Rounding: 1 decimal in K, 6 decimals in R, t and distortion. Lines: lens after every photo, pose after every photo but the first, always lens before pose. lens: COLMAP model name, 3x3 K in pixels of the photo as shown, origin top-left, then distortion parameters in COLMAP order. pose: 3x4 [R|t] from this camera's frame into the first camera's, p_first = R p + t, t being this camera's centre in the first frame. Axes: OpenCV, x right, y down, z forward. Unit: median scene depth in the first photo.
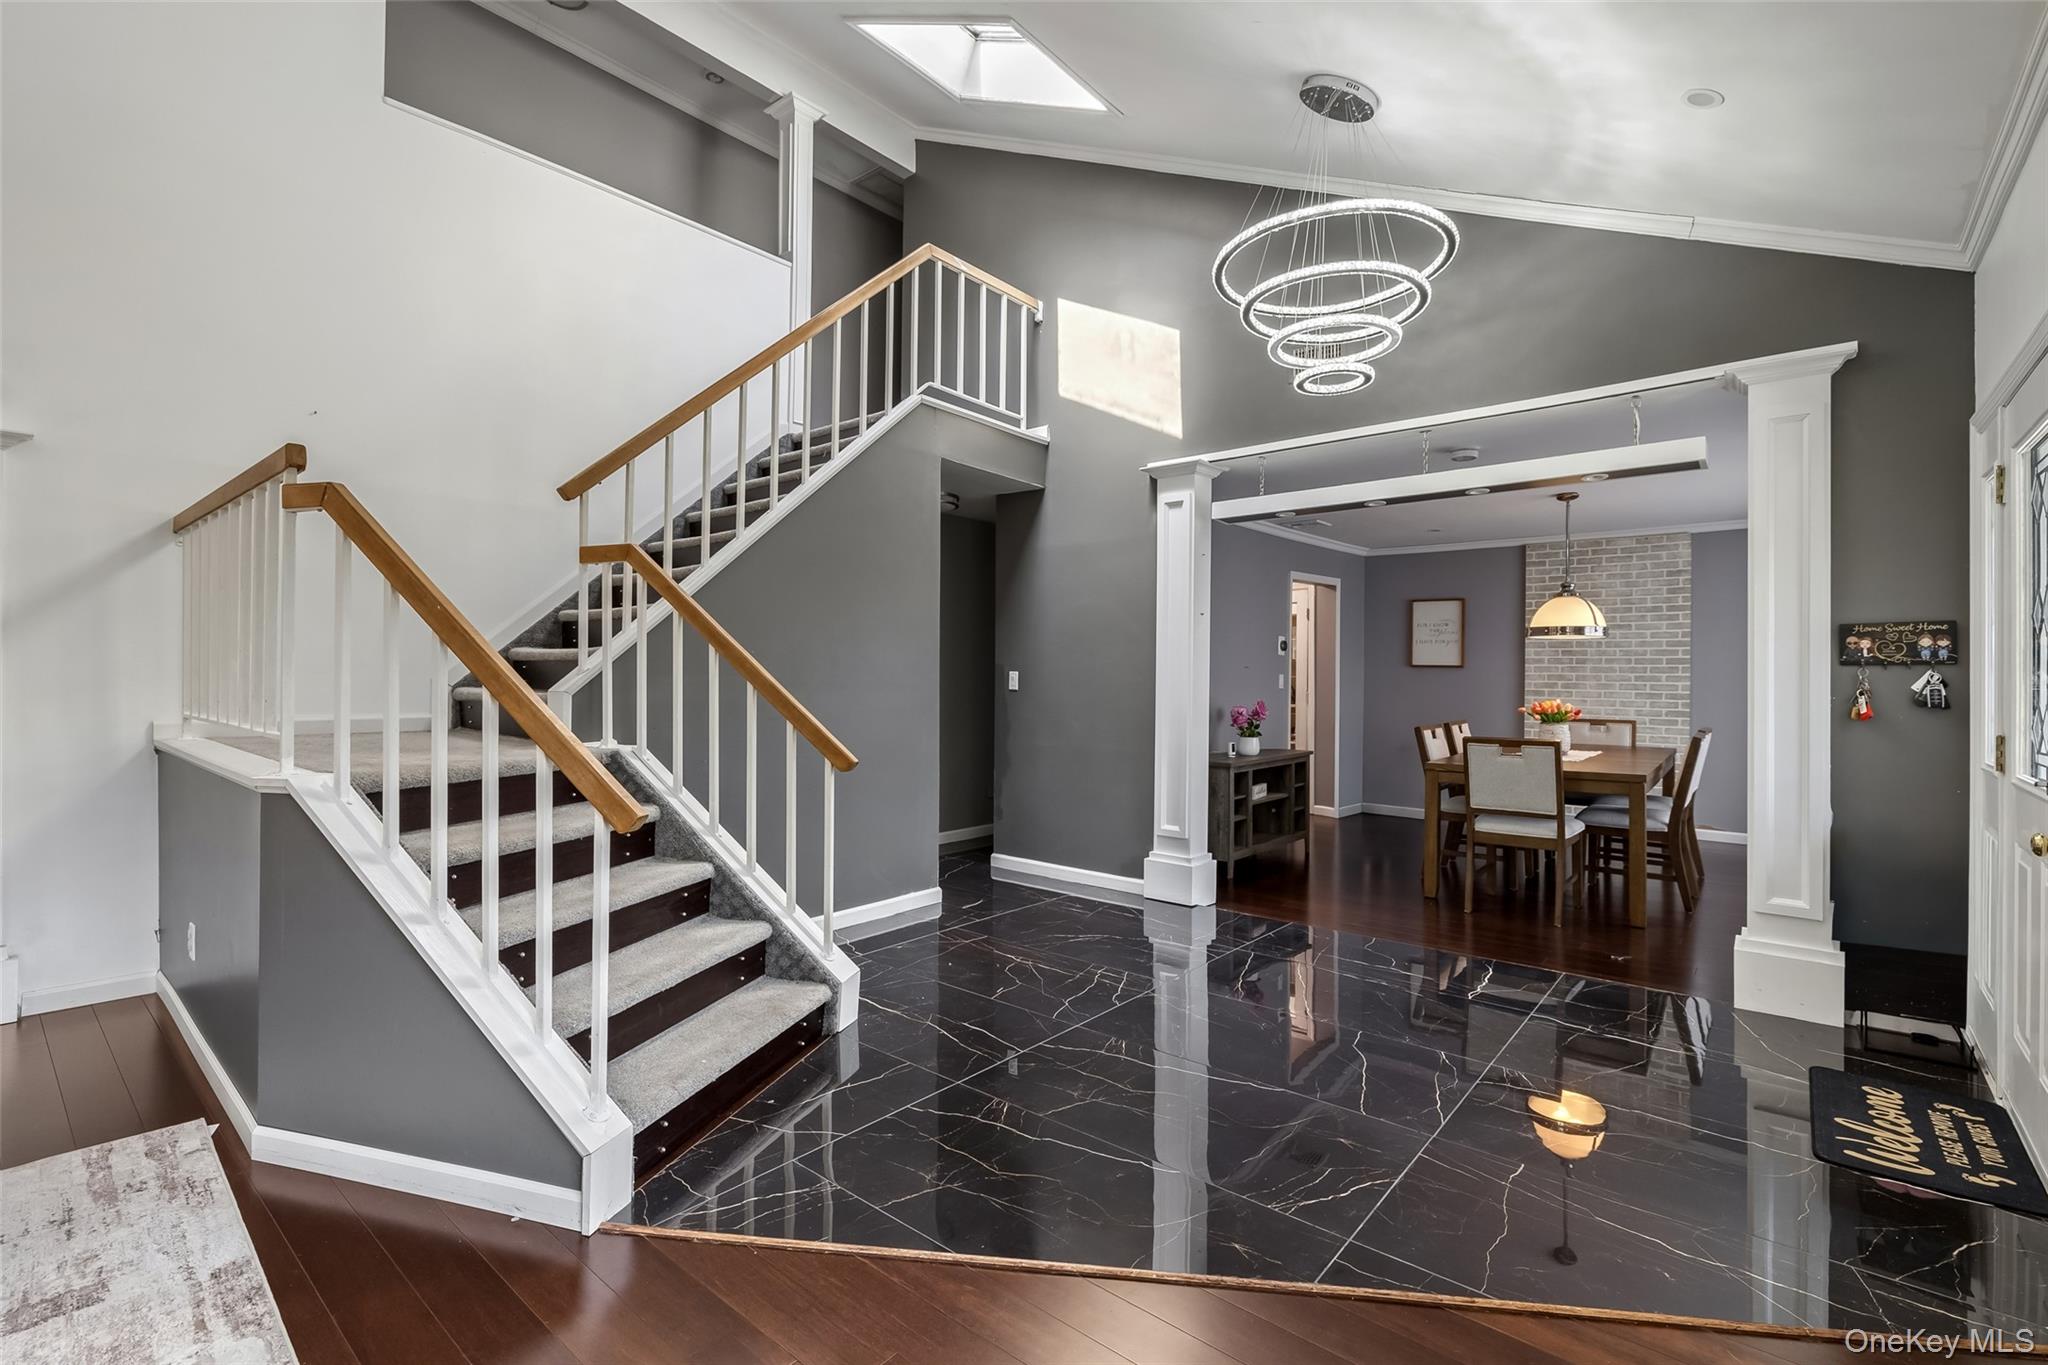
lens RADIAL K [[921.6, 0, 1021.6], [0, 921.6, 666.1], [0, 0, 1]] dist [-0.012017, 0.002931]
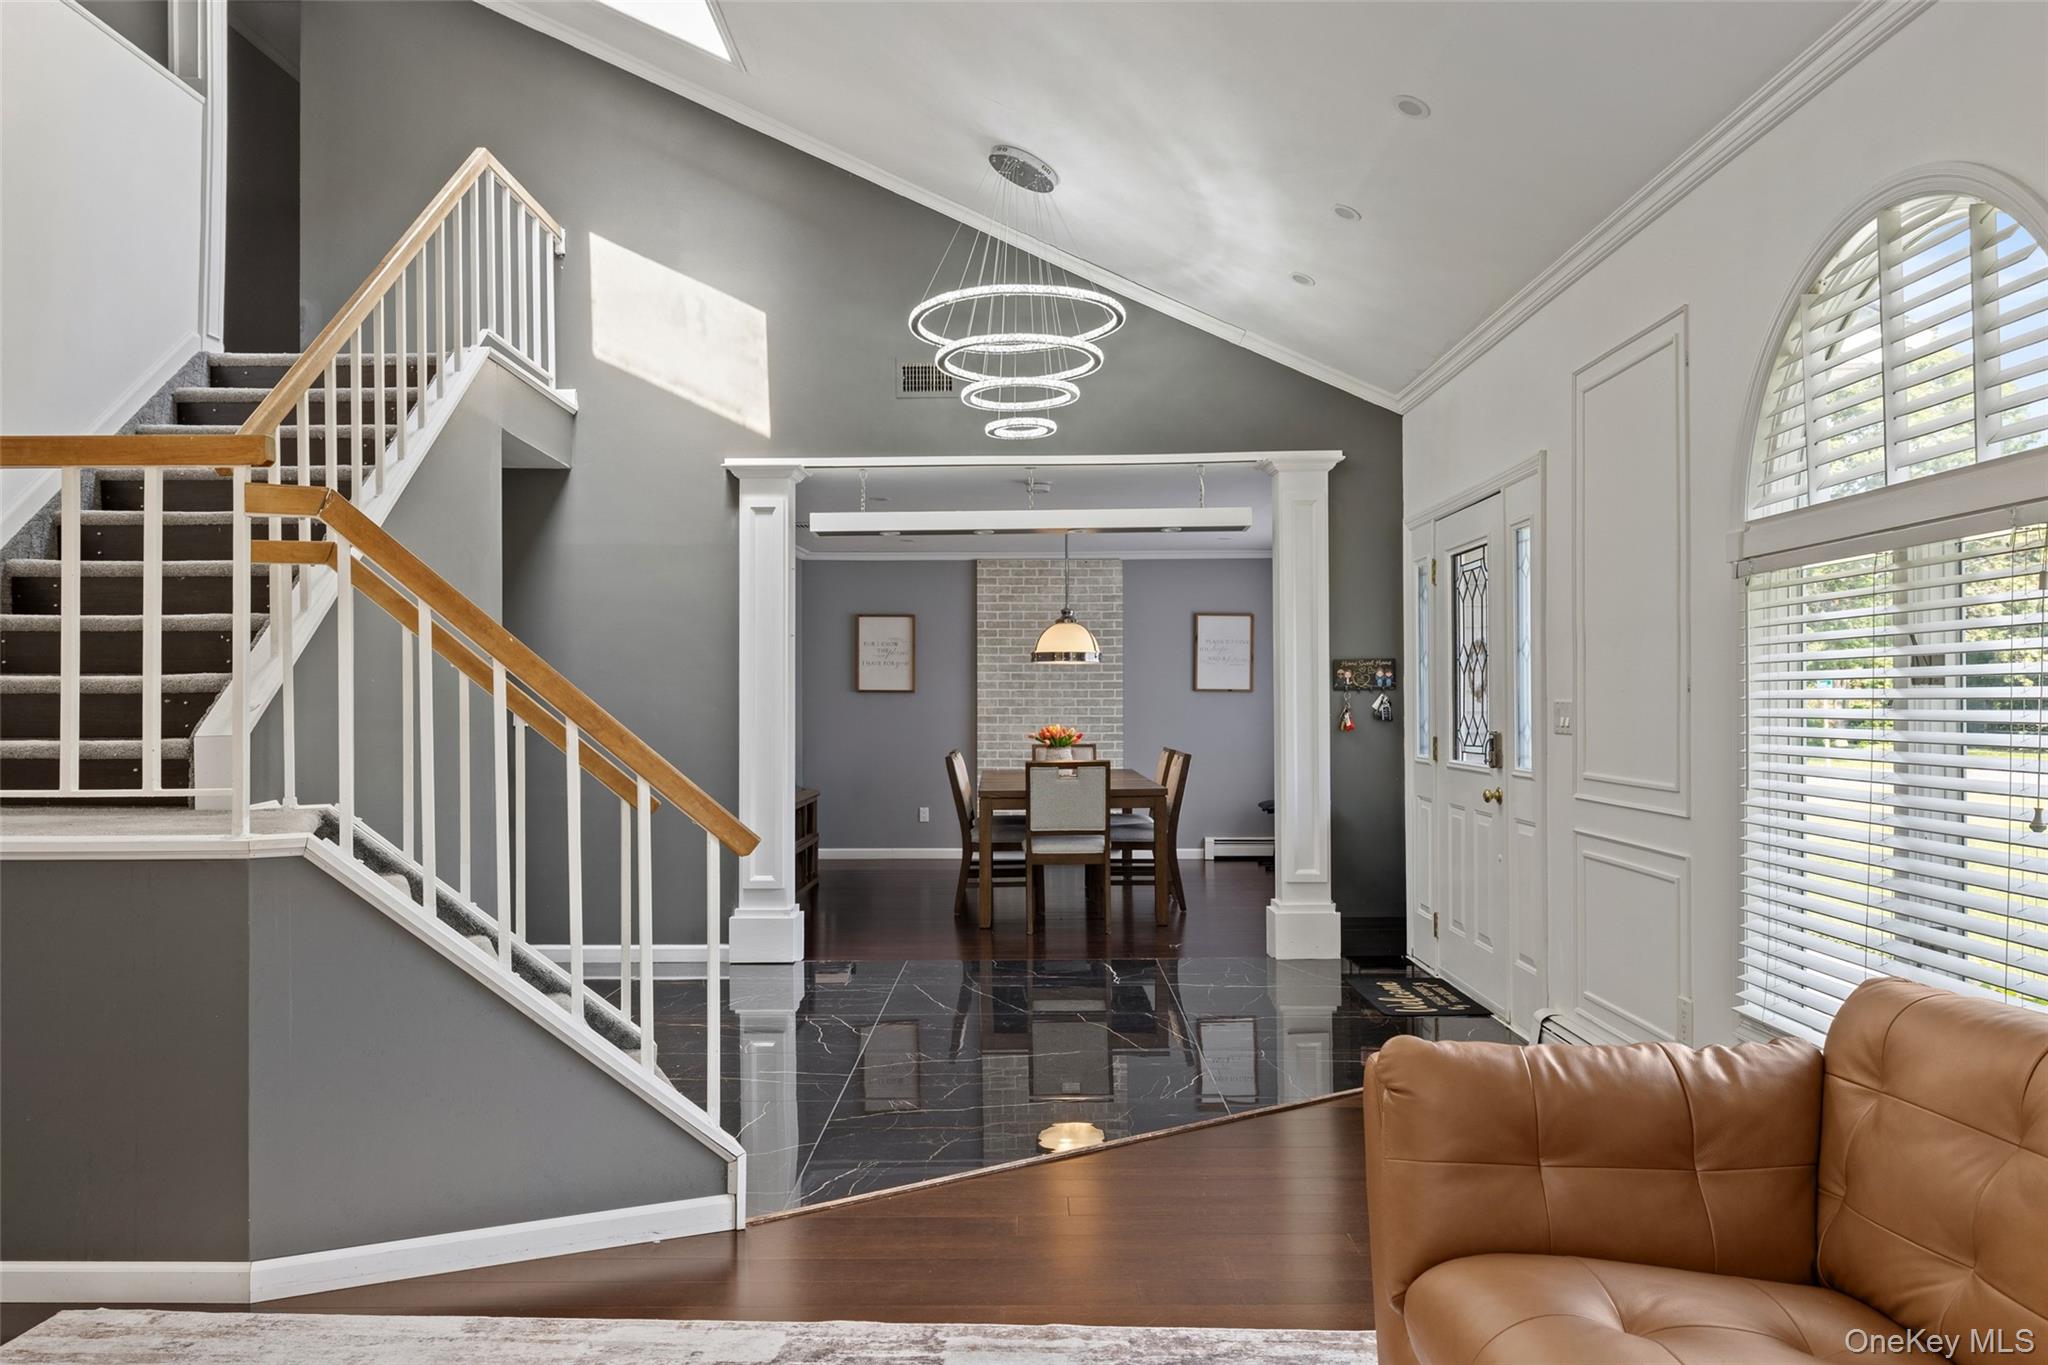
lens RADIAL K [[1411.1, 0, 1025.4], [0, 1411.1, 685.8], [0, 0, 1]] dist [-0.004958, -0.001775]
pose [[0.767461, -0.004022, 0.641082, -0.451378], [0.005716, 0.999983, -0.000570, -0.005357], [-0.641070, 0.004102, 0.767472, -0.172953]]
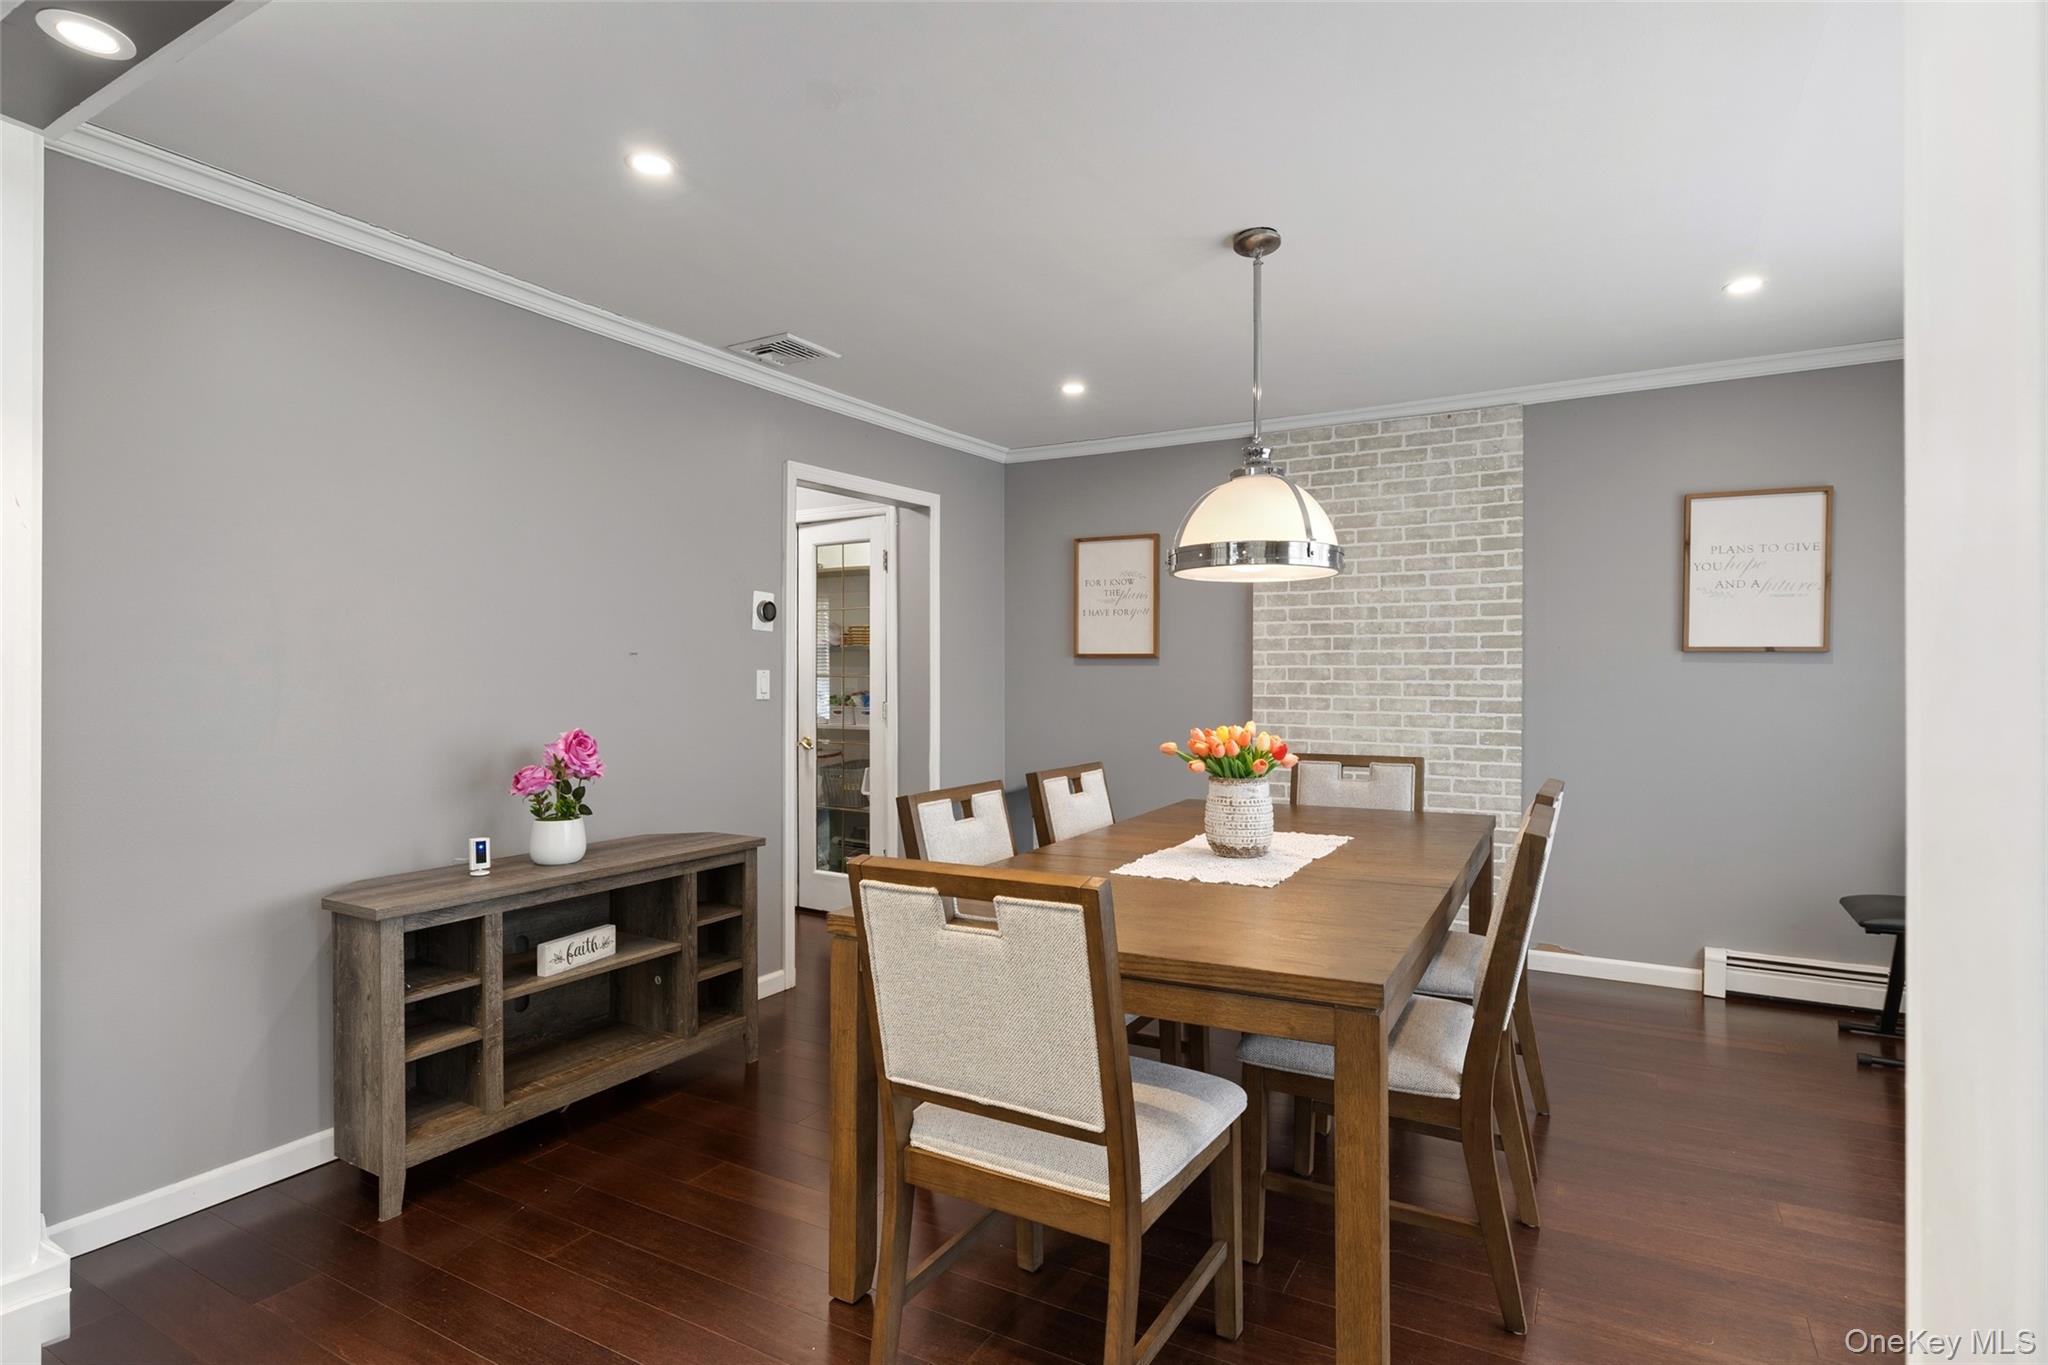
lens RADIAL K [[1052.3, 0, 1026.1], [0, 1052.3, 676.4], [0, 0, 1]] dist [-0.009356, 0.000226]
pose [[0.982854, -0.006556, 0.184269, 0.407306], [0.006237, 0.999978, 0.002312, 0.015325], [-0.184280, -0.001123, 0.982873, 0.553042]]
